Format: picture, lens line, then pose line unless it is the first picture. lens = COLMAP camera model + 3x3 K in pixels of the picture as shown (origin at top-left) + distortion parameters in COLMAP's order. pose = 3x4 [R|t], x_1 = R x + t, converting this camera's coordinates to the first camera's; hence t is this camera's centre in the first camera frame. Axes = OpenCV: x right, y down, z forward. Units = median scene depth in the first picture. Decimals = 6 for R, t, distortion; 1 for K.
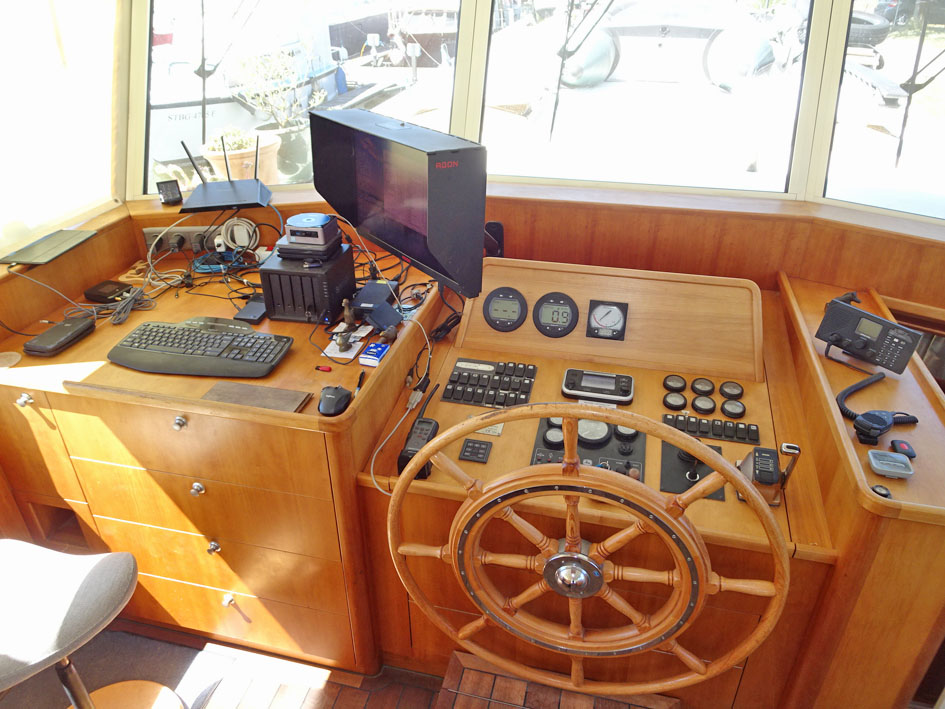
lens RADIAL K [[675.5, 0, 474.4], [0, 675.5, 352.3], [0, 0, 1]] dist [0.005976, 0.003085]
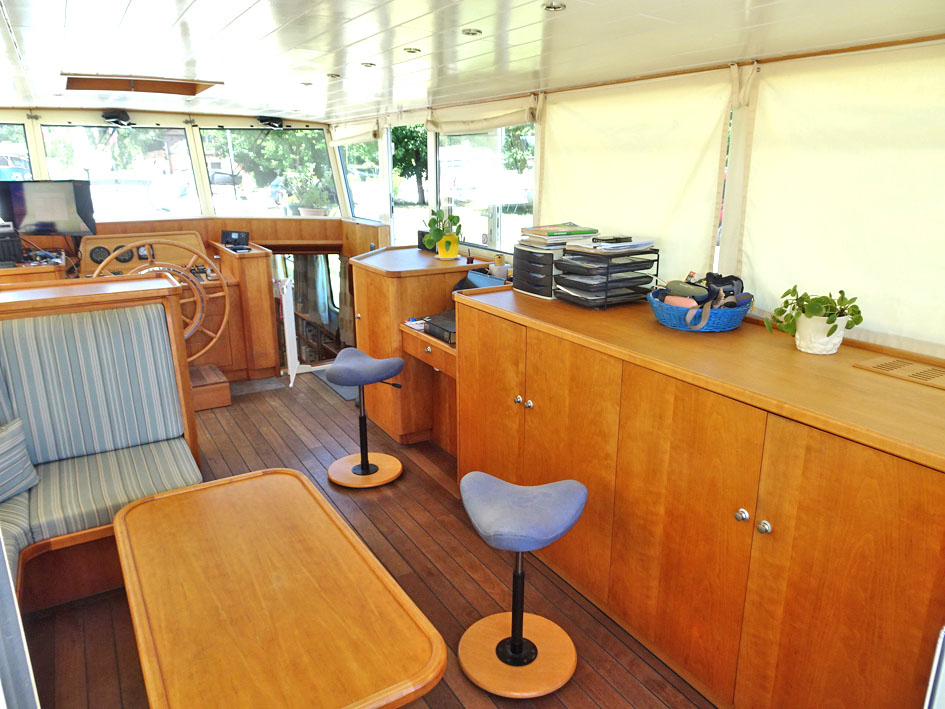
lens RADIAL K [[671.6, 0, 477.8], [0, 671.6, 354.6], [0, 0, 1]] dist [0.002060, 0.000924]
pose [[0.713082, -0.191697, 0.674364, -0.733961], [0.354800, 0.928295, -0.111290, 1.092357], [-0.604674, 0.318623, 0.729965, -1.590937]]
